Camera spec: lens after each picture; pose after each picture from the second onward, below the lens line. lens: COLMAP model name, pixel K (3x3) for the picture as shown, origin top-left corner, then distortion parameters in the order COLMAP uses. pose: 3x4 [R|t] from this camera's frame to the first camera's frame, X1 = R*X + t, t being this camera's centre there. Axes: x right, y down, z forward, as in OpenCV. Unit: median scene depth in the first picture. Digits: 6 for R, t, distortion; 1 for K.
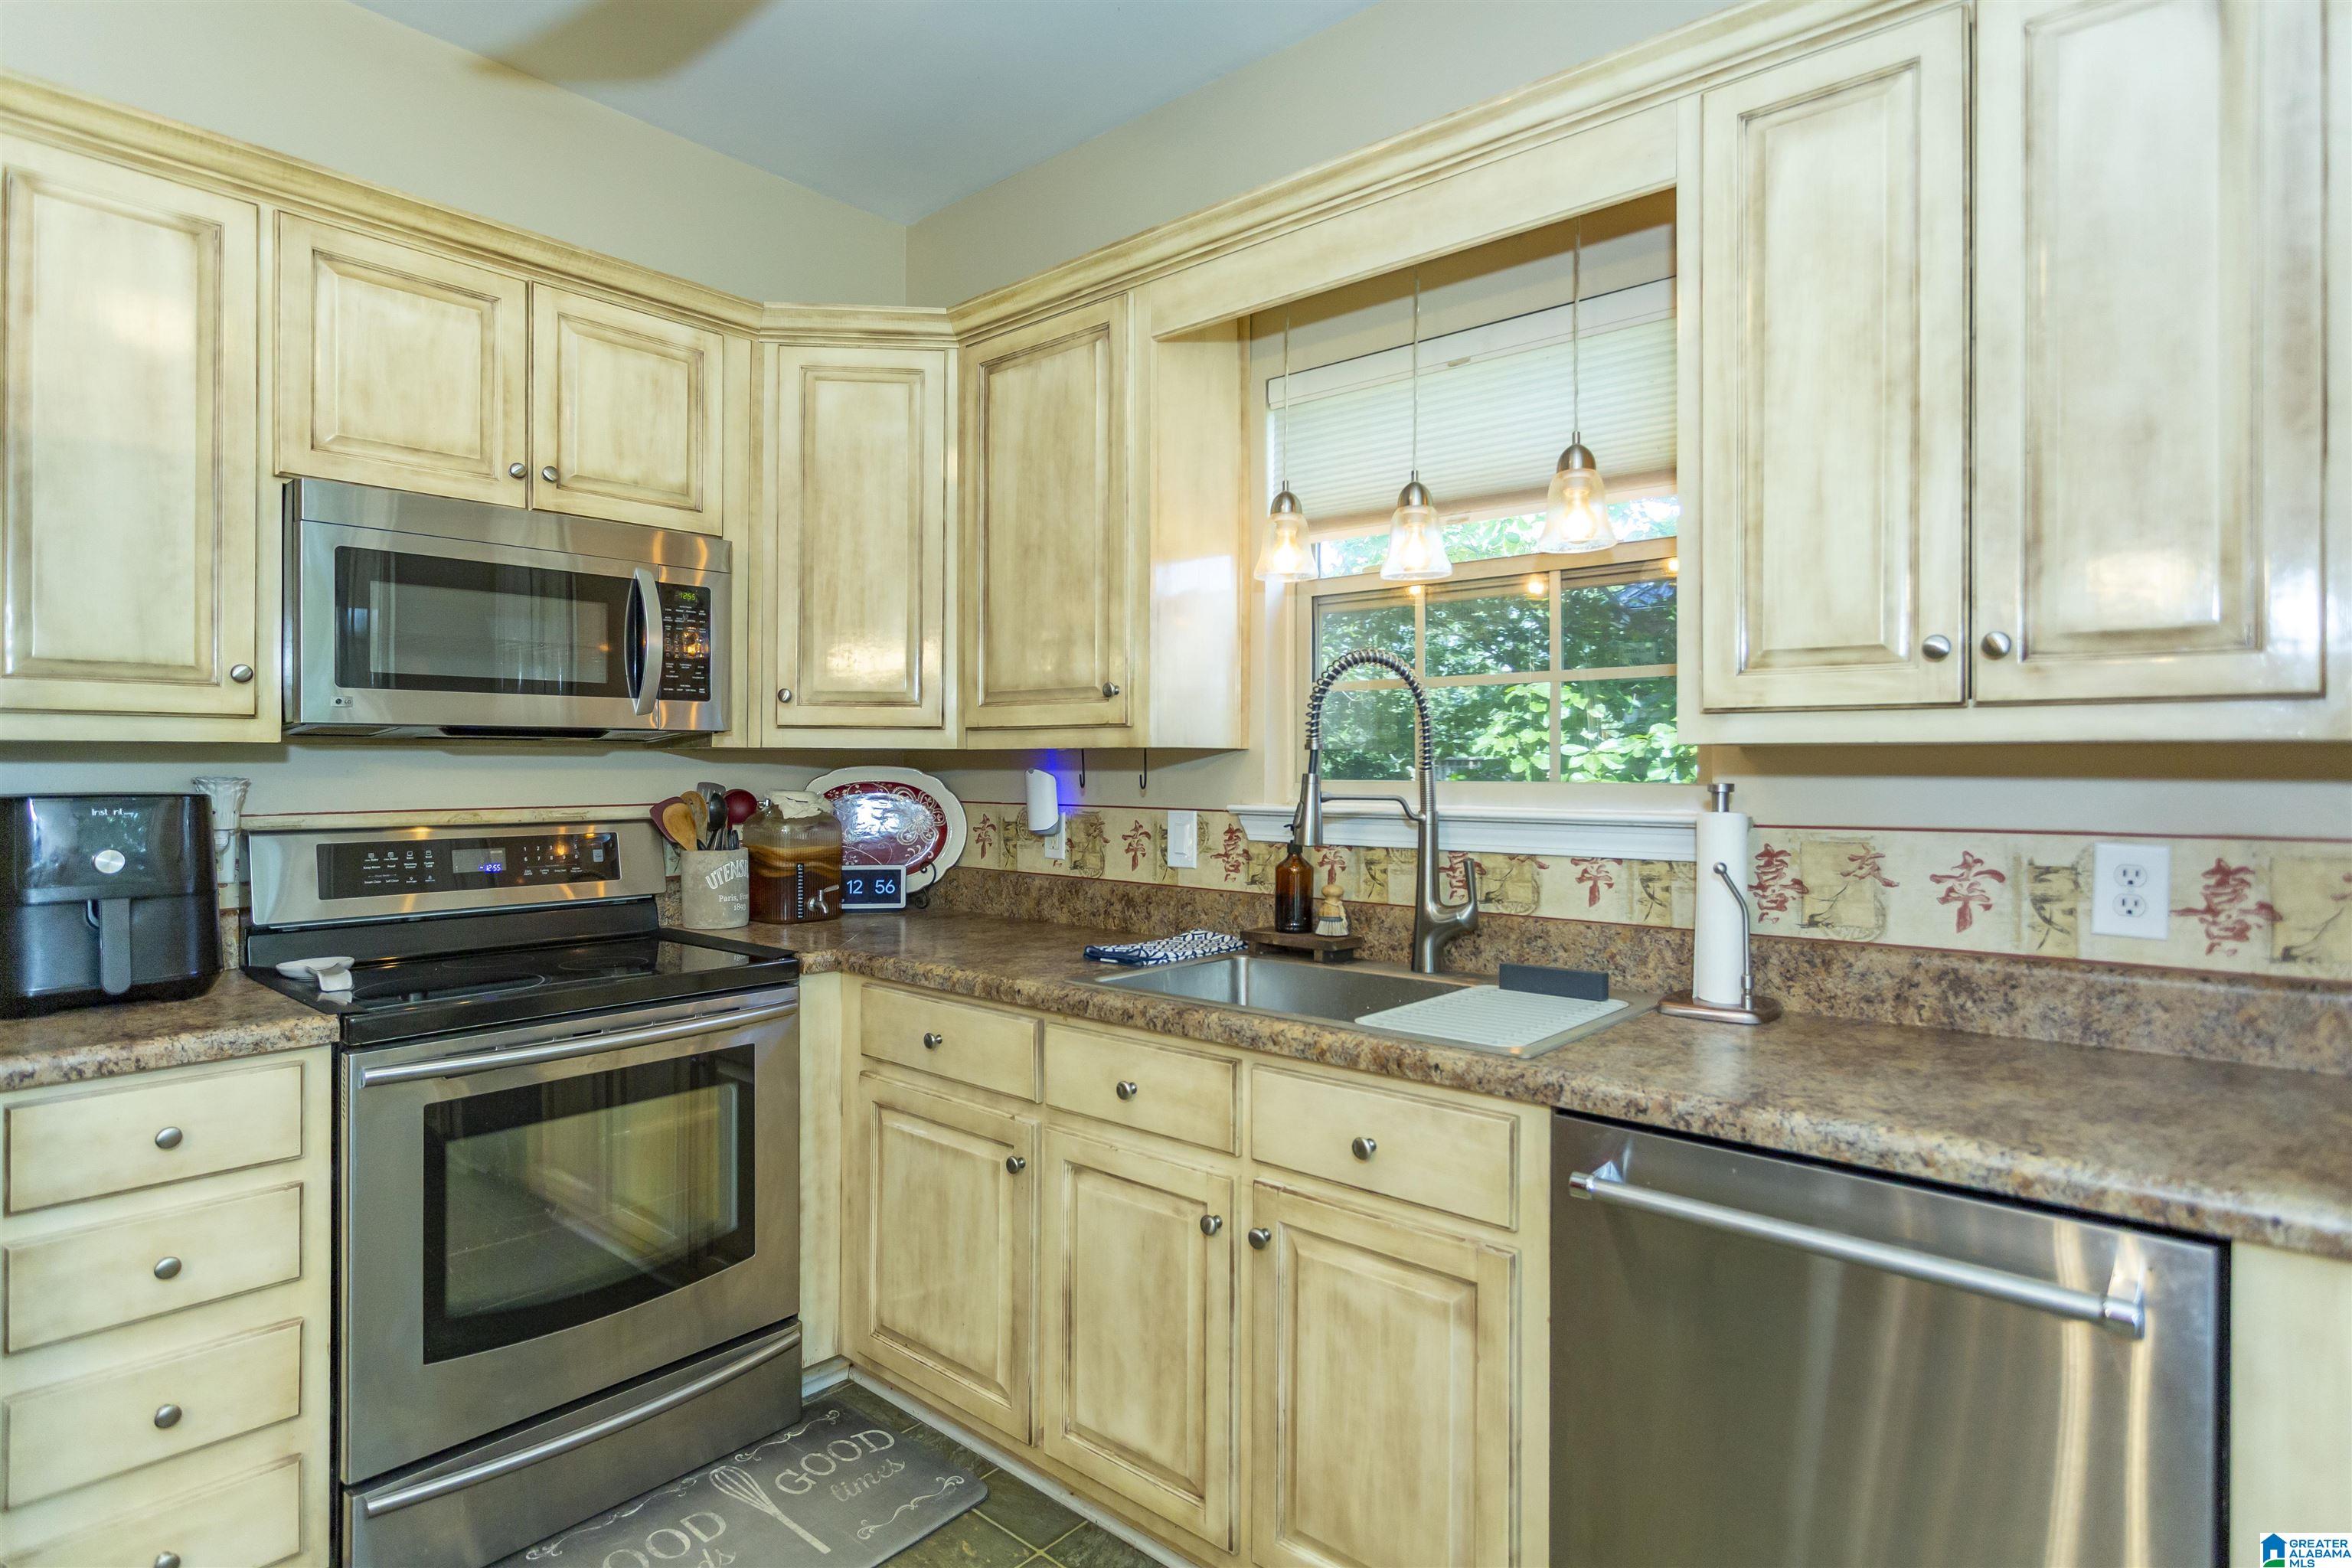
lens RADIAL K [[1214.1, 0, 1153.6], [0, 1214.1, 762.4], [0, 0, 1]] dist [-0.008416, 0.005846]
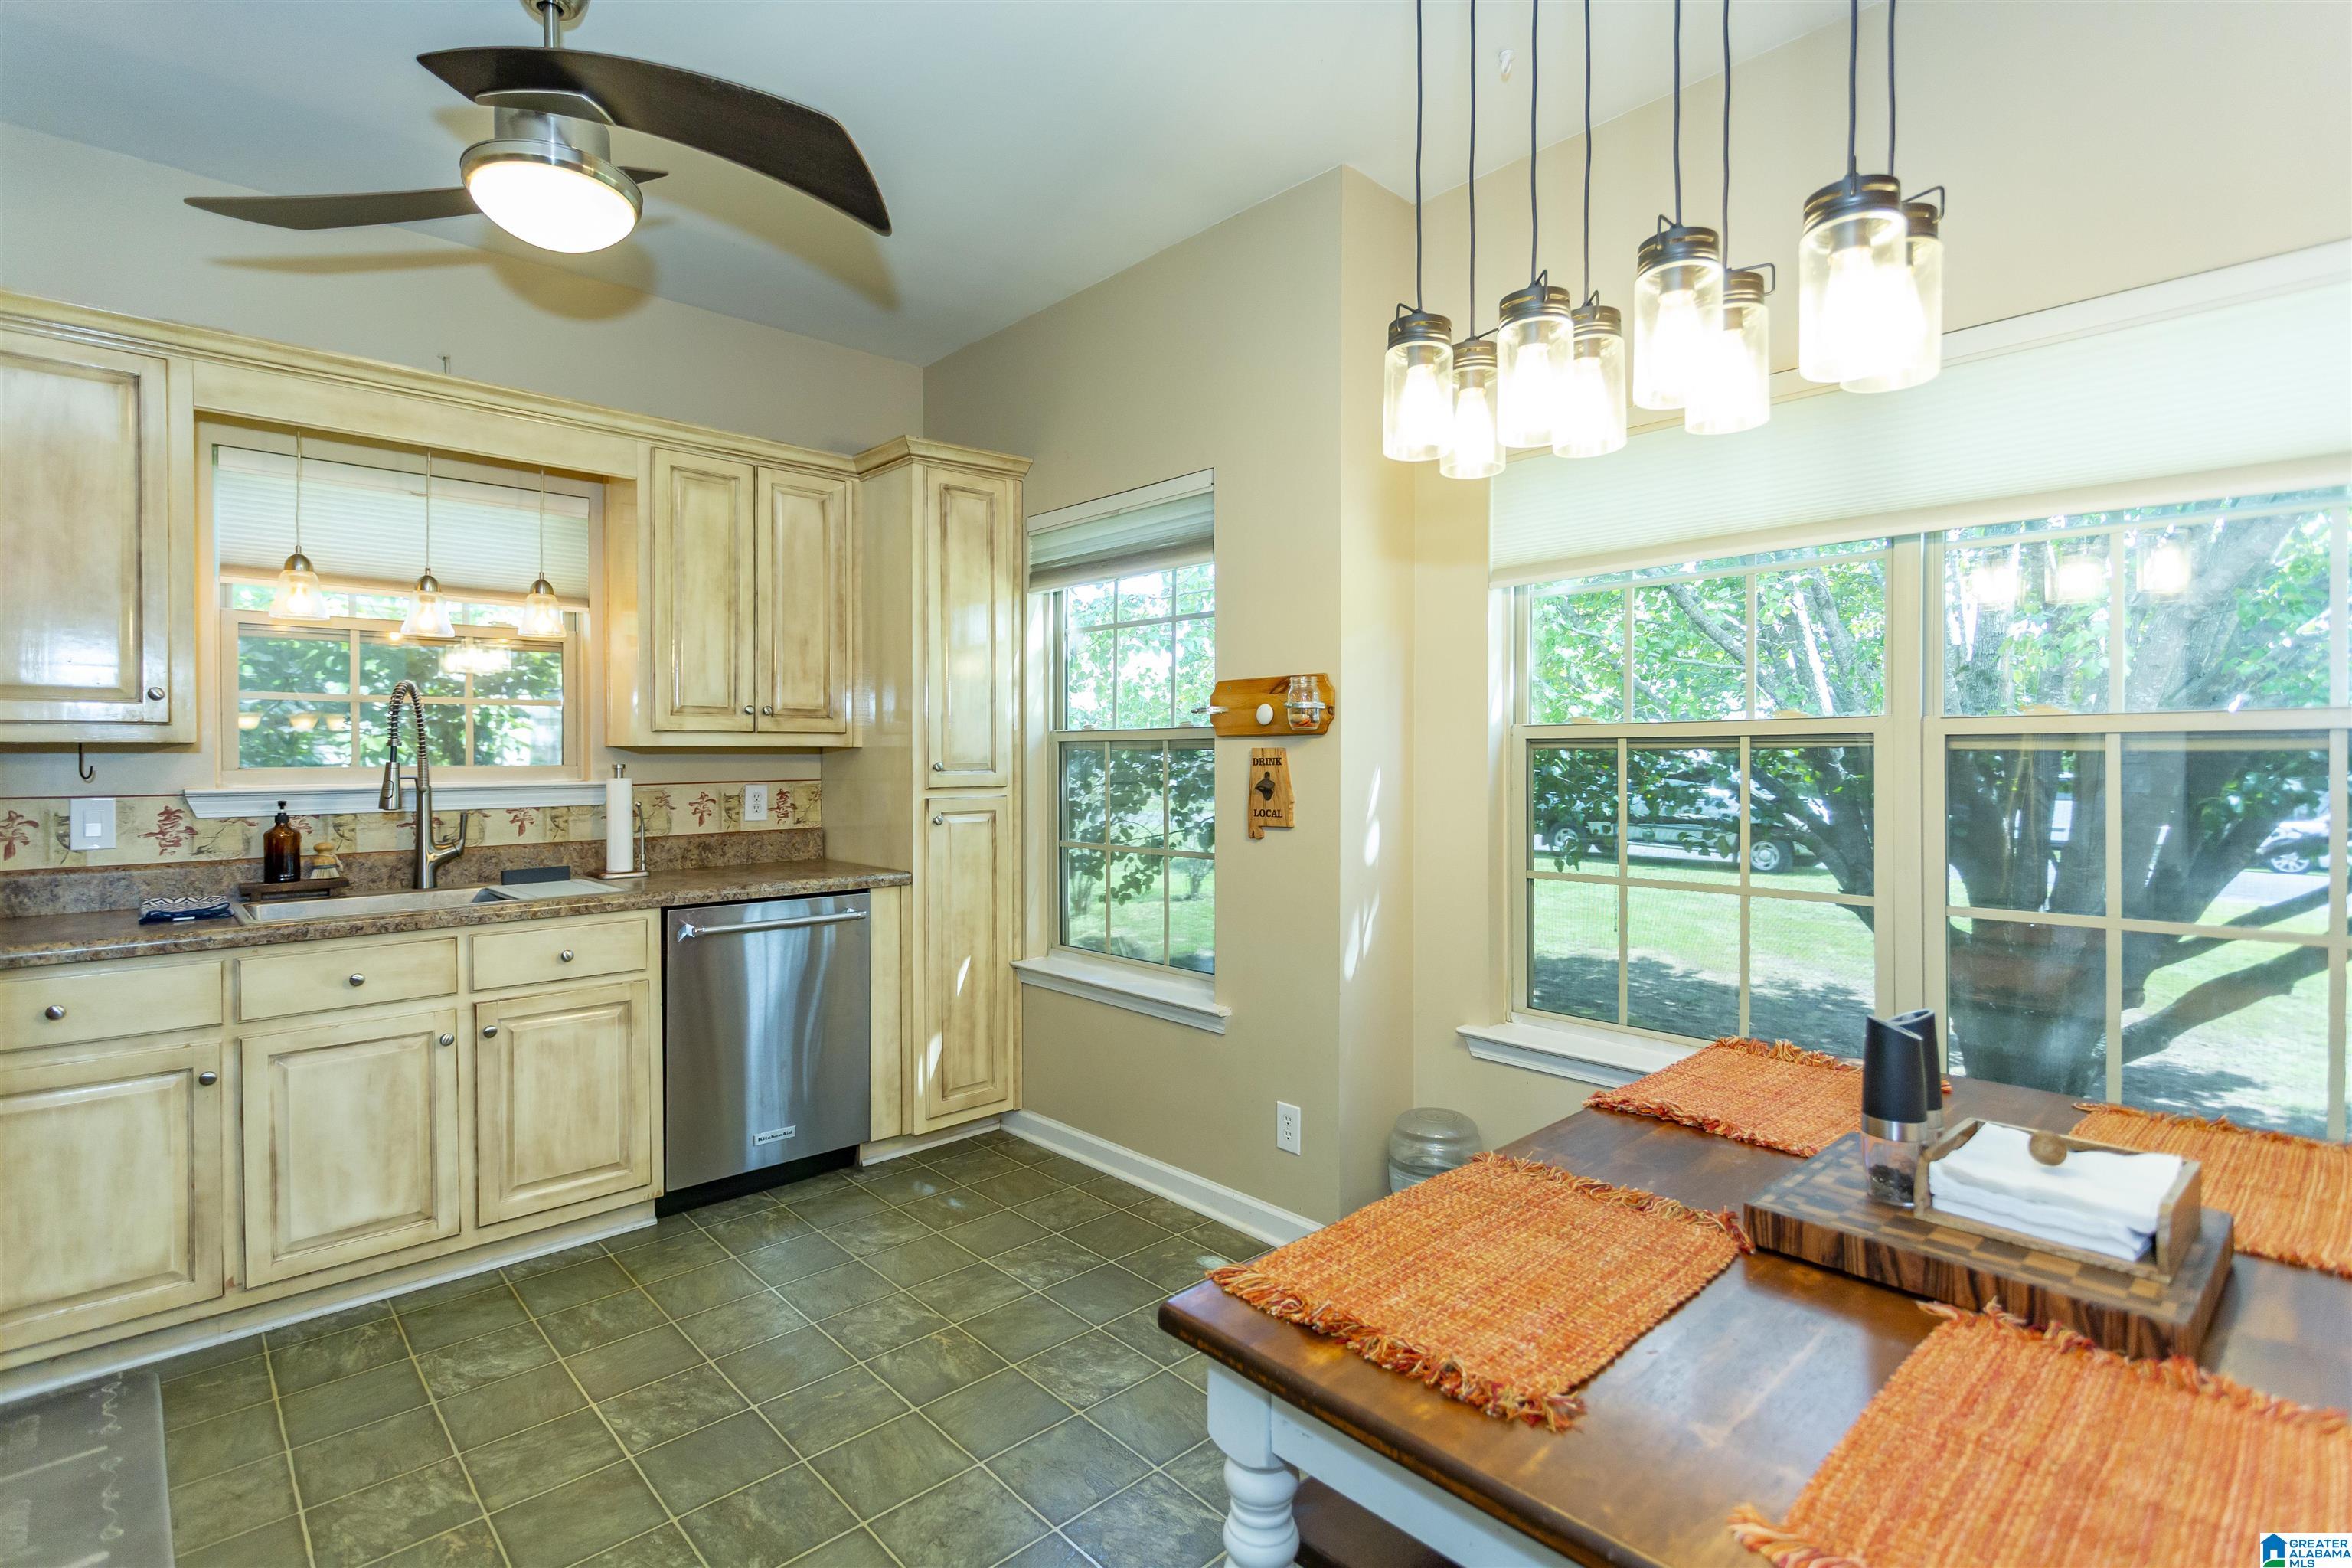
lens RADIAL K [[1115.4, 0, 1168.8], [0, 1115.4, 764.6], [0, 0, 1]] dist [0.002667, -0.000059]
pose [[0.099699, -0.012729, 0.994936, -1.094037], [-0.001769, 0.999914, 0.012970, -0.007004], [-0.995016, -0.003053, 0.099668, -0.091436]]
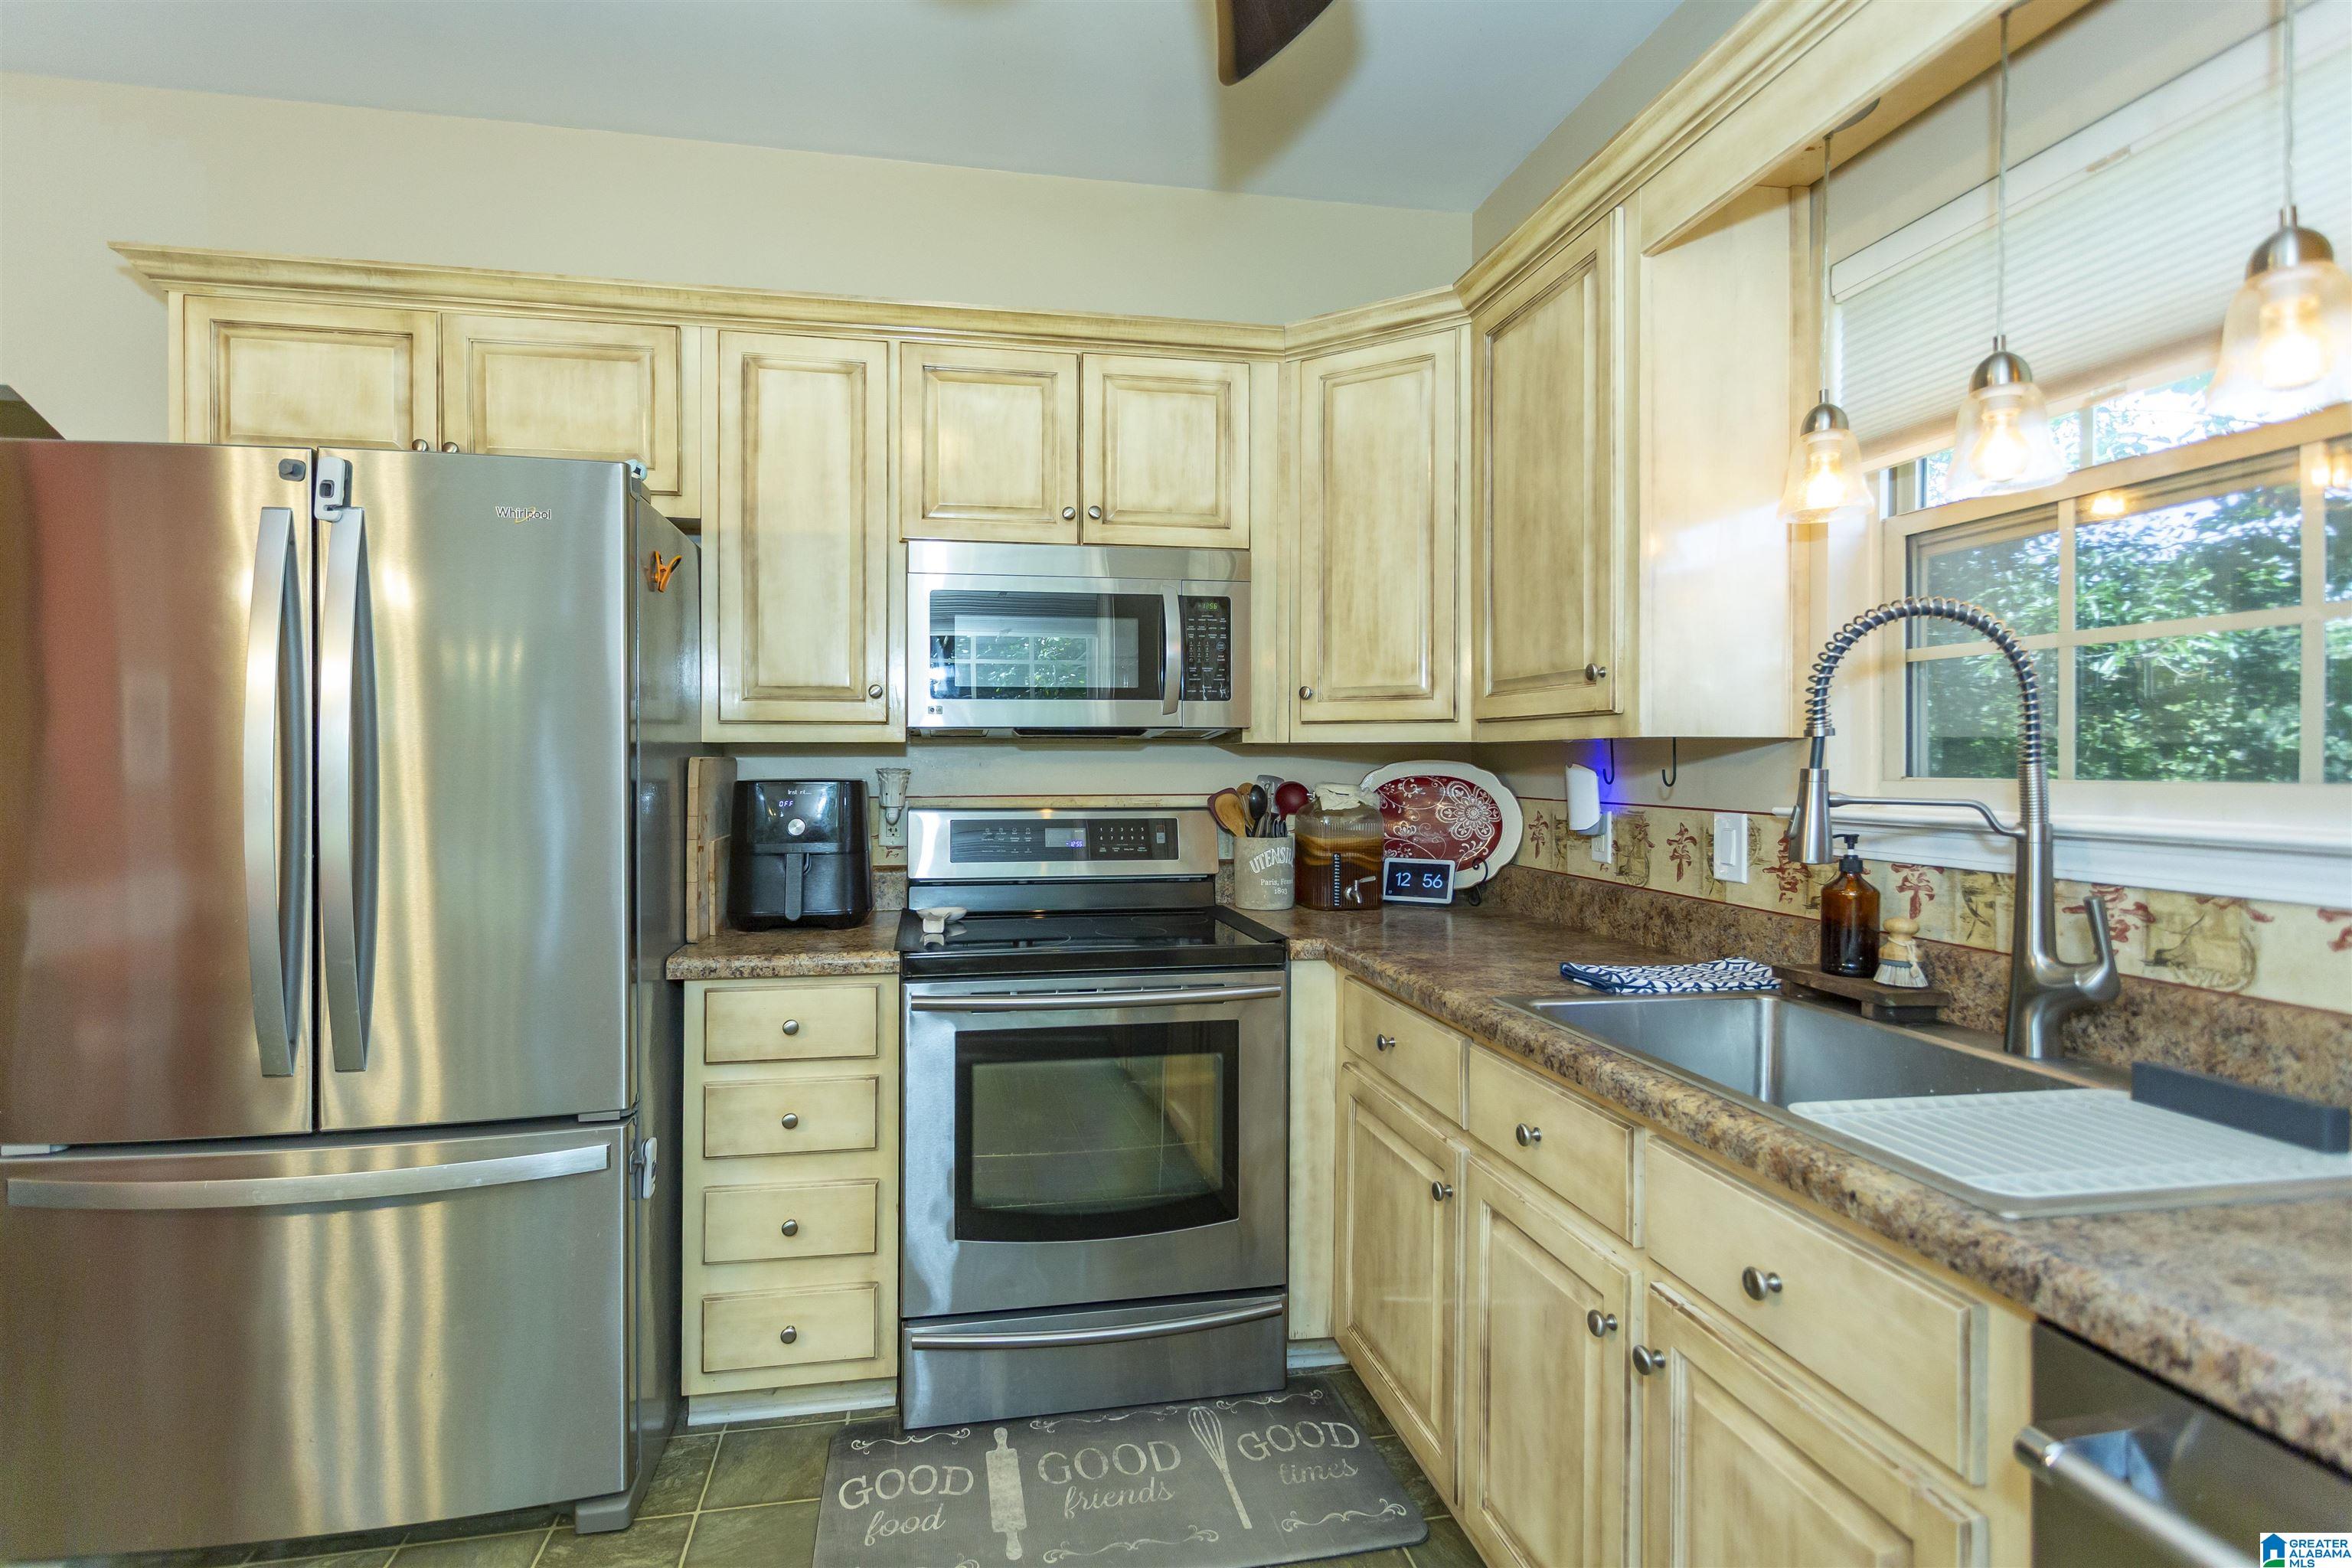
lens RADIAL K [[1115.4, 0, 1132.9], [0, 1115.4, 757.8], [0, 0, 1]] dist [0.003544, 0.001095]
pose [[0.784900, -0.002336, -0.619618, 0.216572], [0.001920, 0.999997, -0.001339, 0.002593], [0.619619, -0.000139, 0.784903, 0.179088]]
